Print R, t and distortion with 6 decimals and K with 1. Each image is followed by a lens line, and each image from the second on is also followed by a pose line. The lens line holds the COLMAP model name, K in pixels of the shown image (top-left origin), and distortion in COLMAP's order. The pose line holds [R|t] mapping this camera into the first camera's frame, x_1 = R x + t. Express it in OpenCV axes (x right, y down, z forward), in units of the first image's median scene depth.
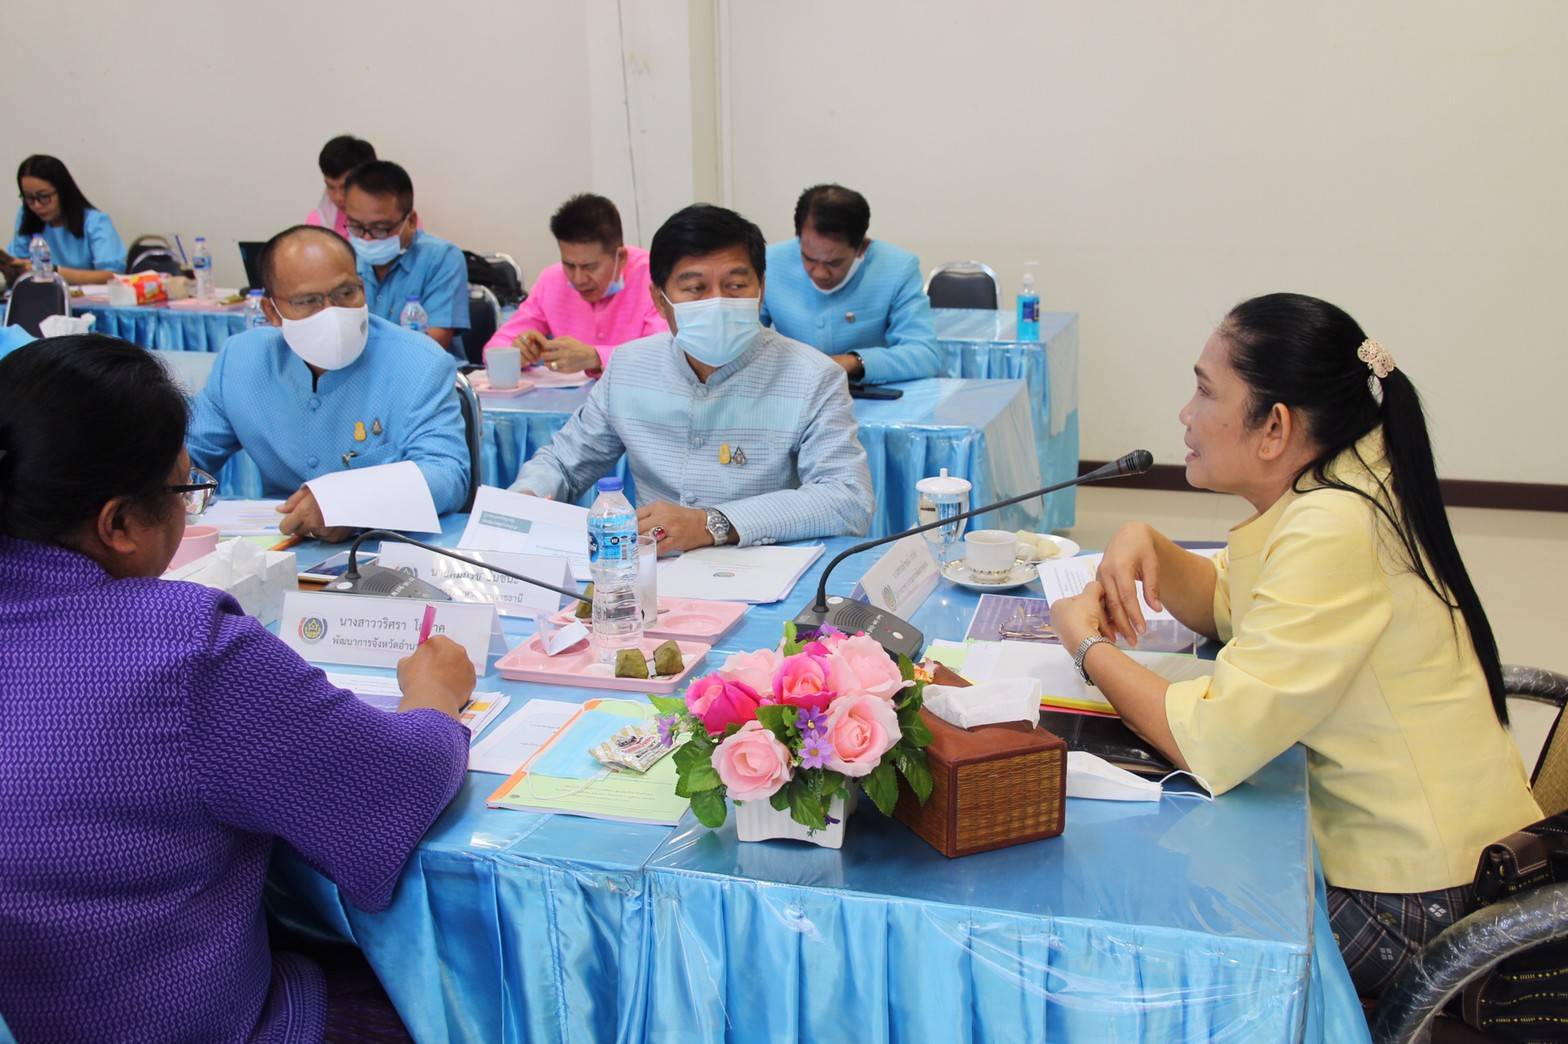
lens RADIAL K [[1666.5, 0, 788.9], [0, 1666.5, 572.3], [0, 0, 1]] dist [-0.210821, 0.738126]
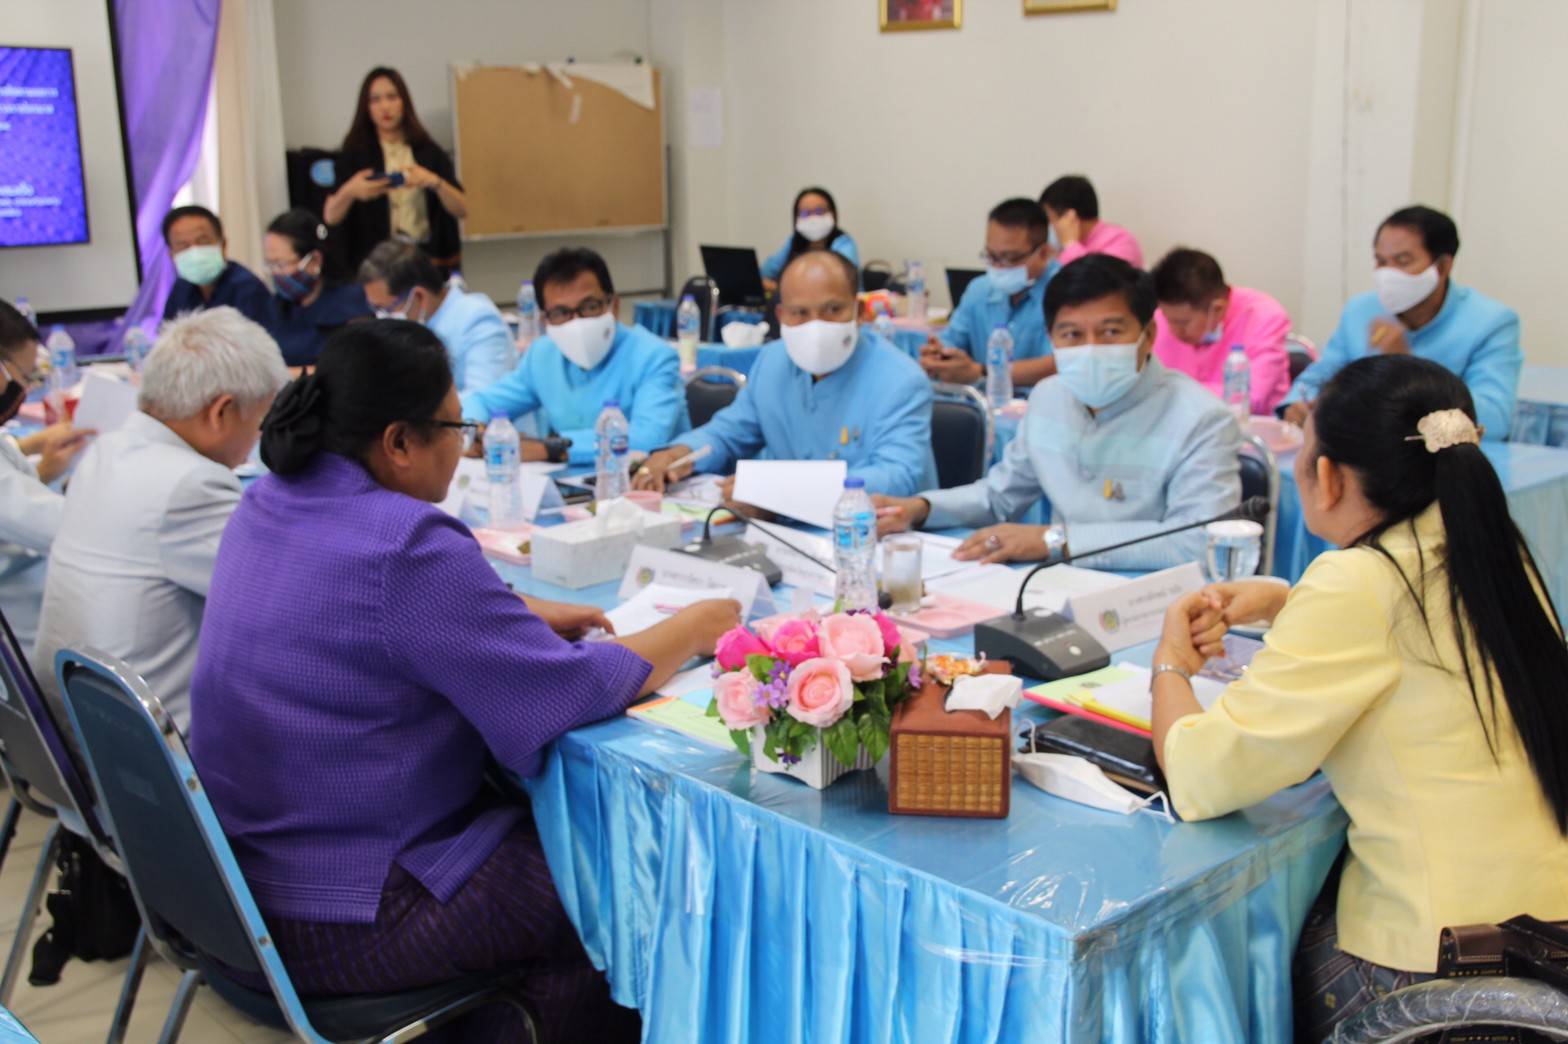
lens RADIAL K [[1734.5, 0, 785.0], [0, 1734.5, 549.0], [0, 0, 1]] dist [-0.022450, 0.133846]
pose [[0.853844, 0.120991, -0.506272, 0.572529], [-0.141713, 0.989905, -0.002432, 0.002253], [0.500867, 0.073822, 0.862371, -0.092373]]
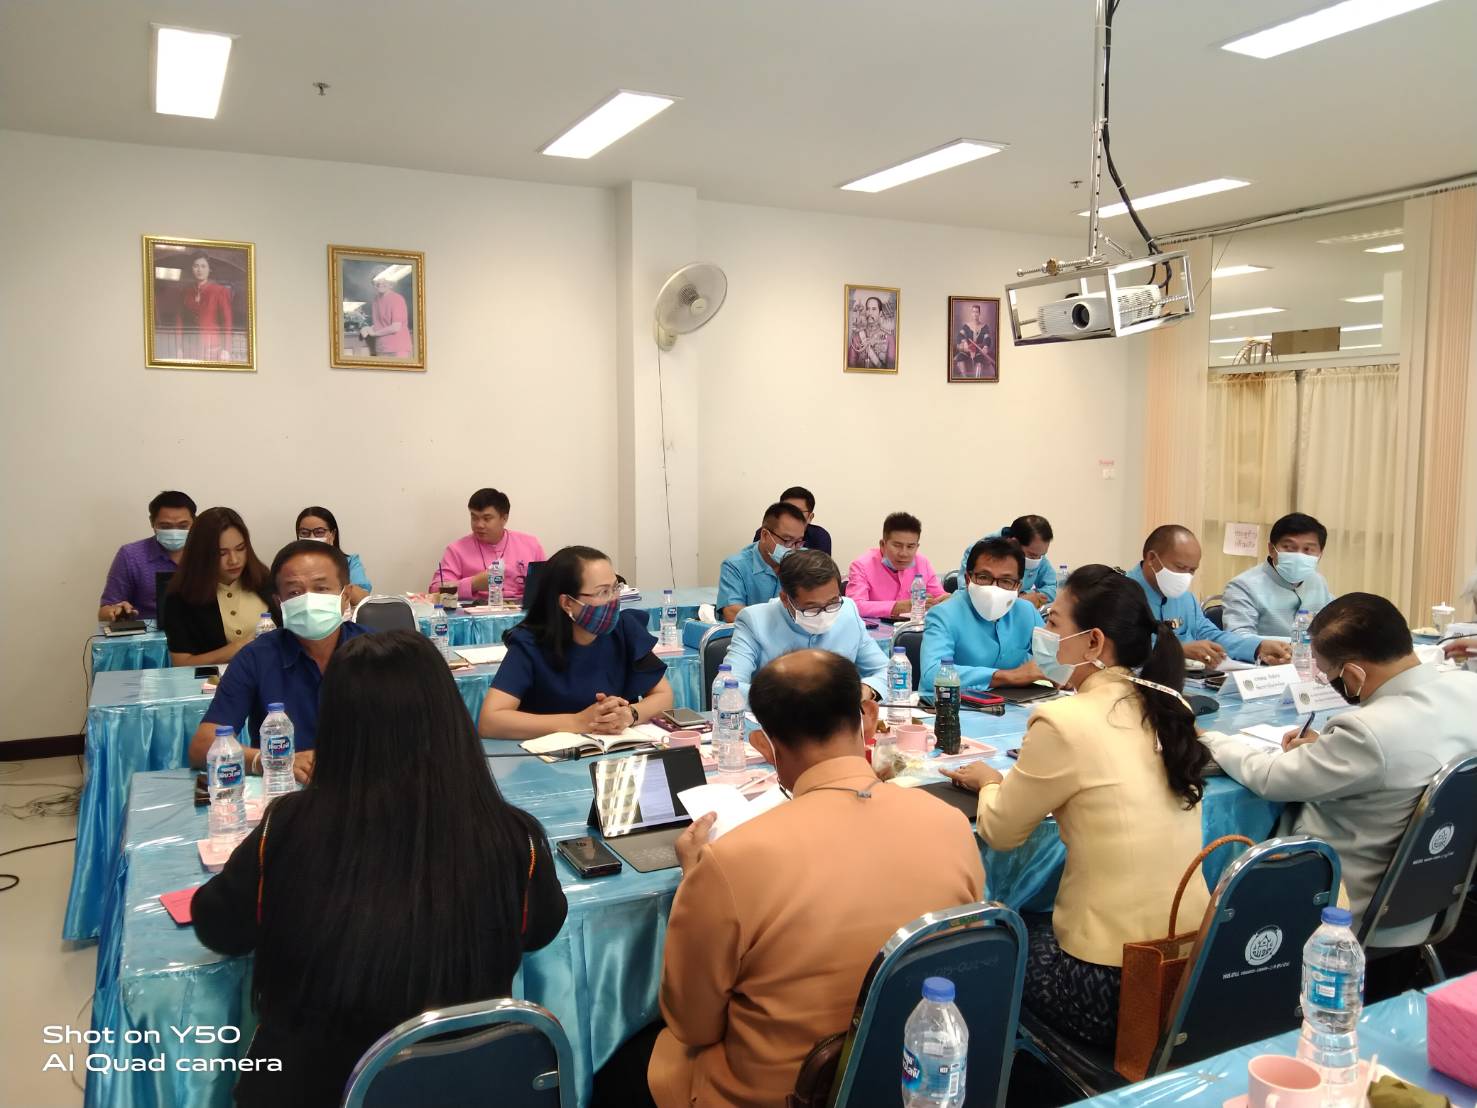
lens RADIAL K [[1174.0, 0, 738.5], [0, 1174.0, 554.0], [0, 0, 1]] dist [0.102919, -0.257559]
pose [[0.733480, -0.047524, 0.678047, -2.841183], [0.183936, 0.974211, -0.130692, -0.139749], [-0.654350, 0.220577, 0.723306, 0.502140]]
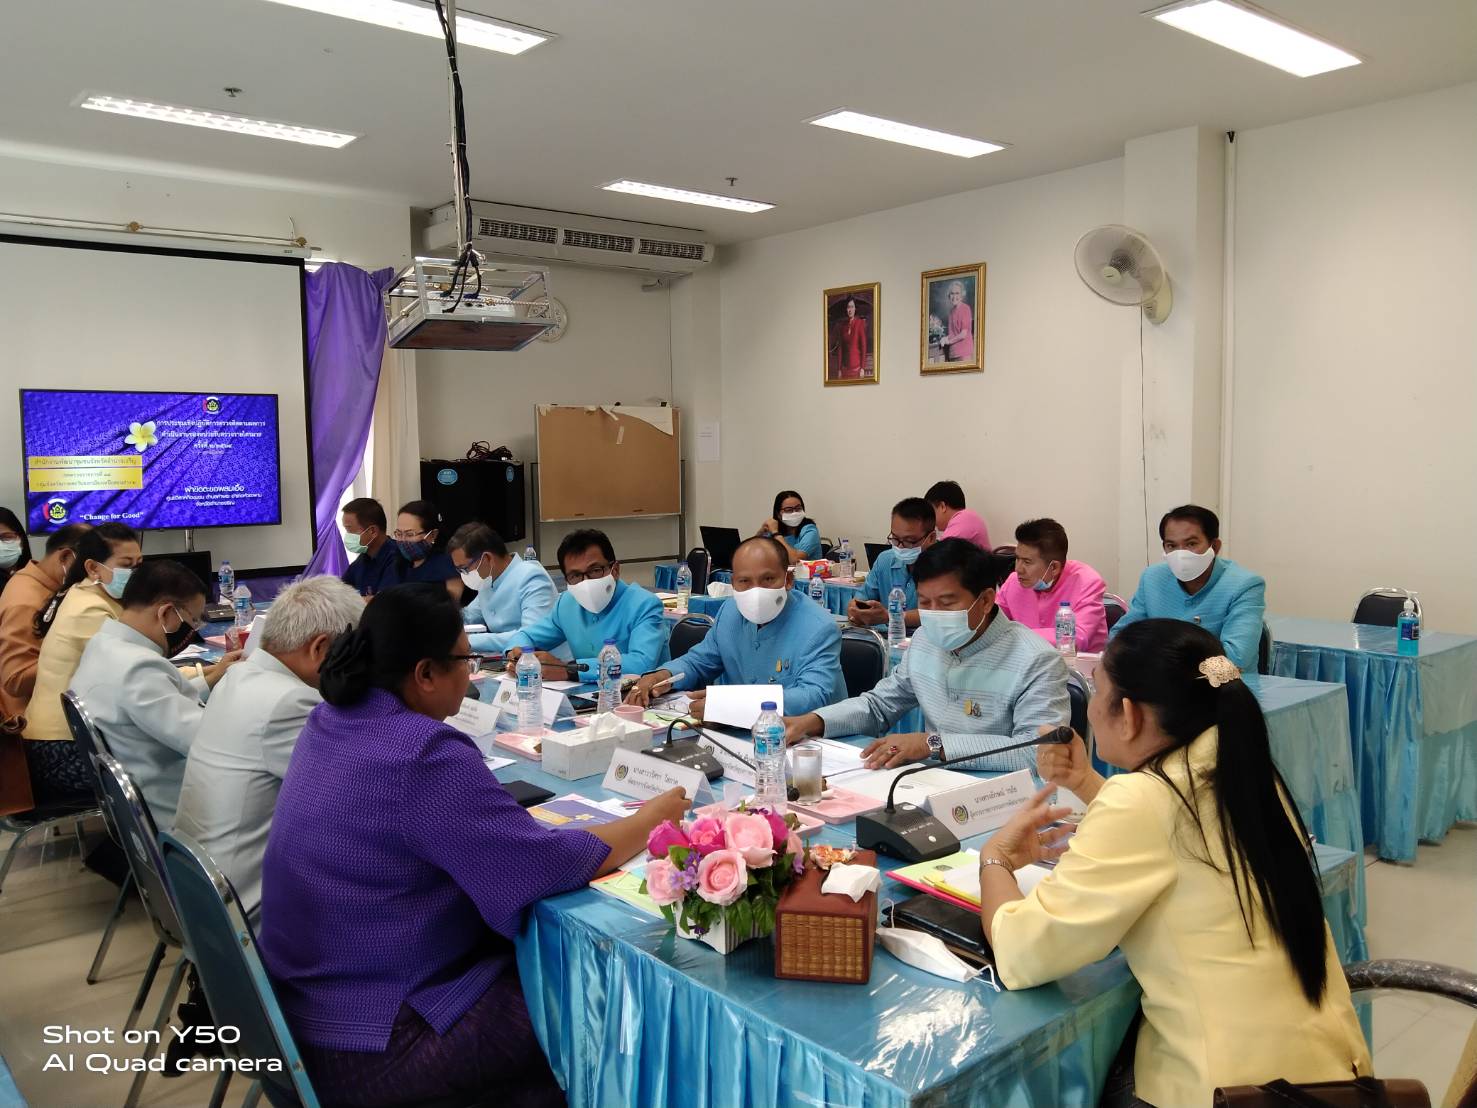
lens RADIAL K [[1174.0, 0, 738.5], [0, 1174.0, 554.0], [0, 0, 1]] dist [0.102919, -0.257559]
pose [[0.836542, 0.050276, -0.545592, 0.572226], [-0.152232, 0.977901, -0.143301, -0.037034], [0.526330, 0.202934, 0.825708, 0.027748]]
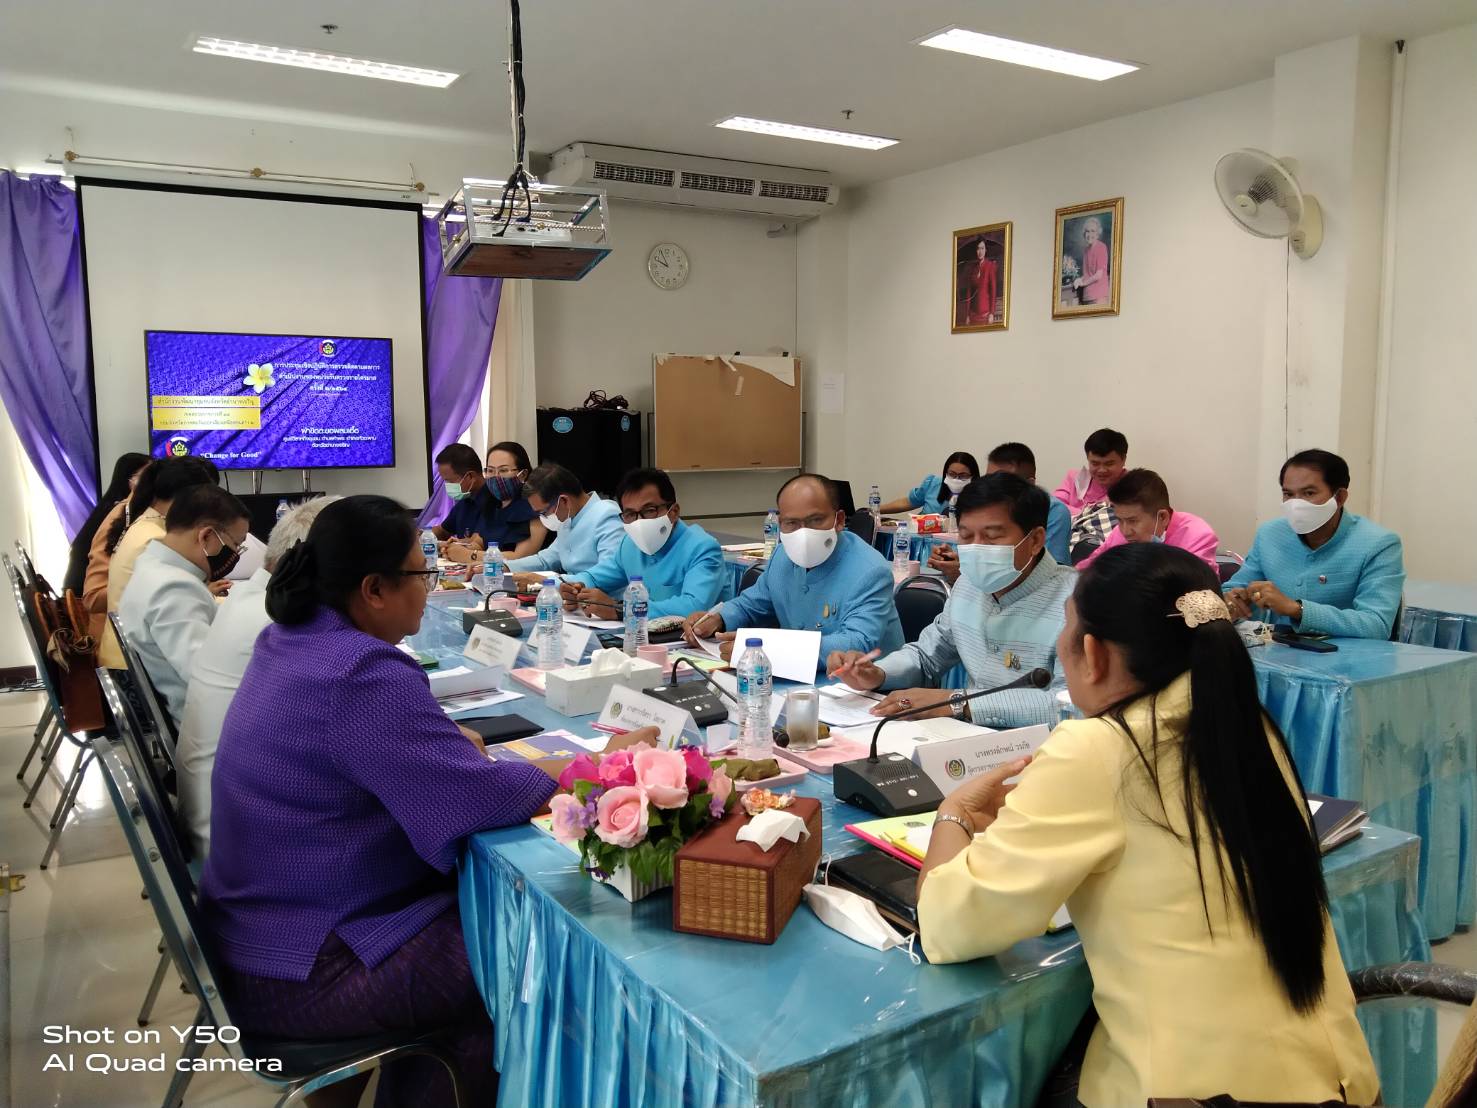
lens RADIAL K [[1174.0, 0, 738.5], [0, 1174.0, 554.0], [0, 0, 1]] dist [0.102919, -0.257559]
pose [[0.750506, 0.086556, -0.655171, 0.663396], [-0.191594, 0.977306, -0.090359, -0.041056], [0.632481, 0.193341, 0.750058, 0.242674]]
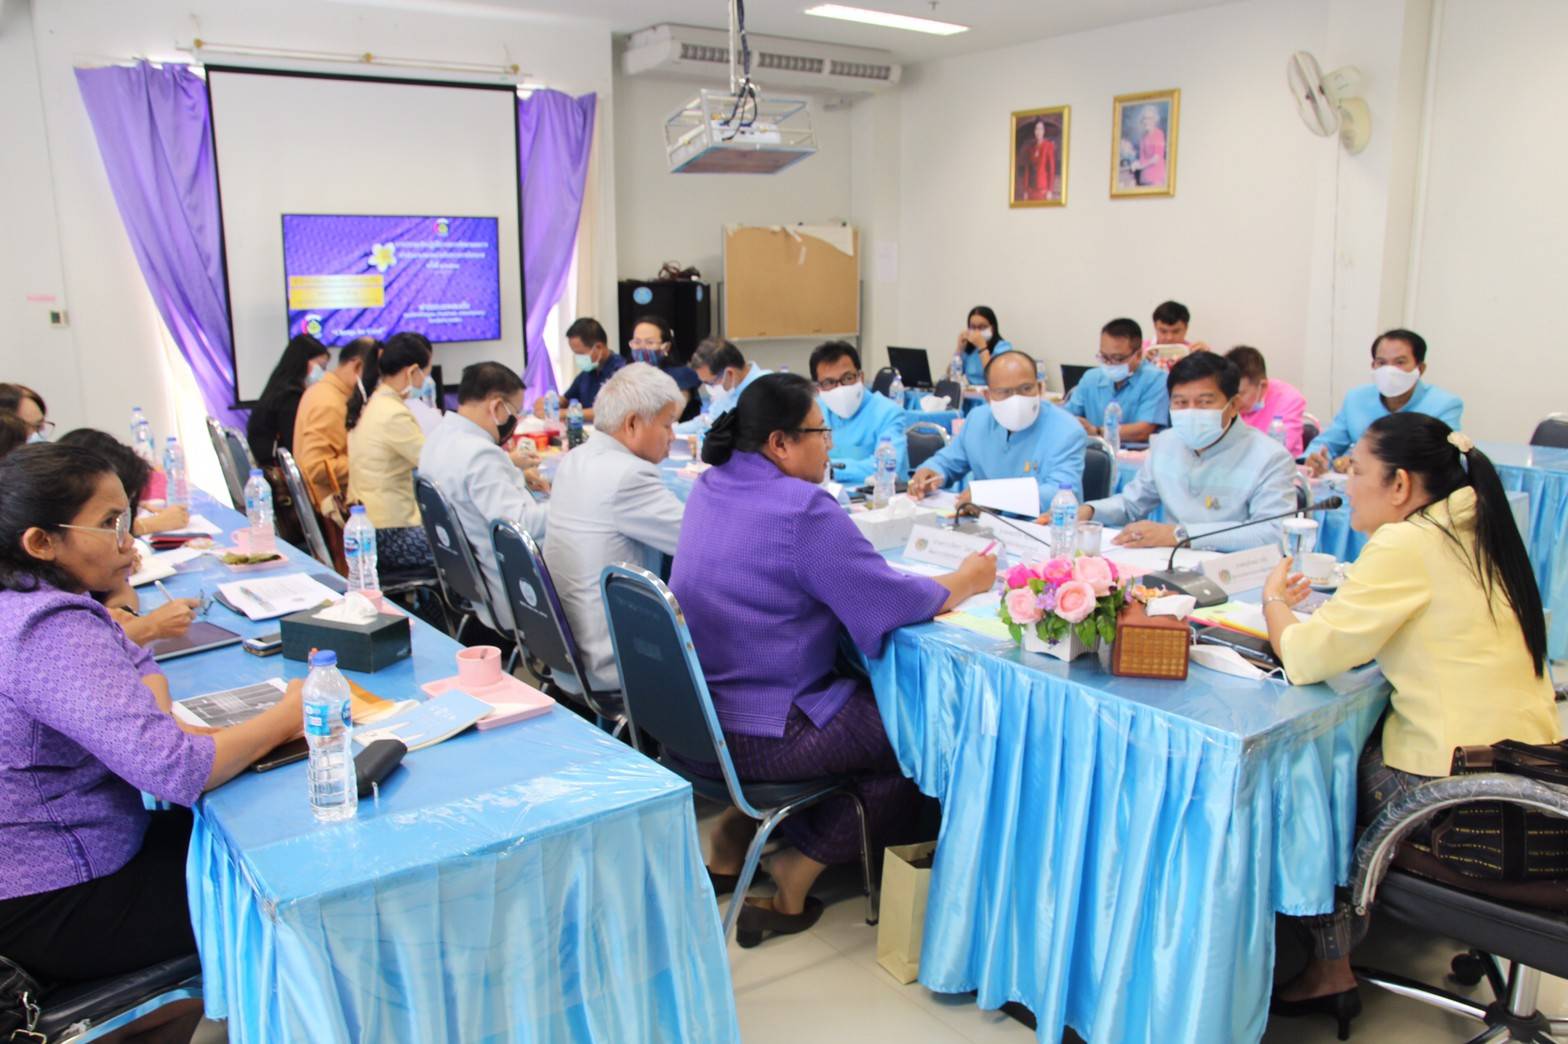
lens RADIAL K [[1225.2, 0, 774.6], [0, 1225.2, 542.3], [0, 0, 1]] dist [-0.121652, 0.099442]
pose [[0.797307, 0.136969, -0.587828, 0.539771], [-0.173708, 0.984778, -0.006148, 0.089160], [0.578038, 0.107012, 0.808963, -0.360440]]
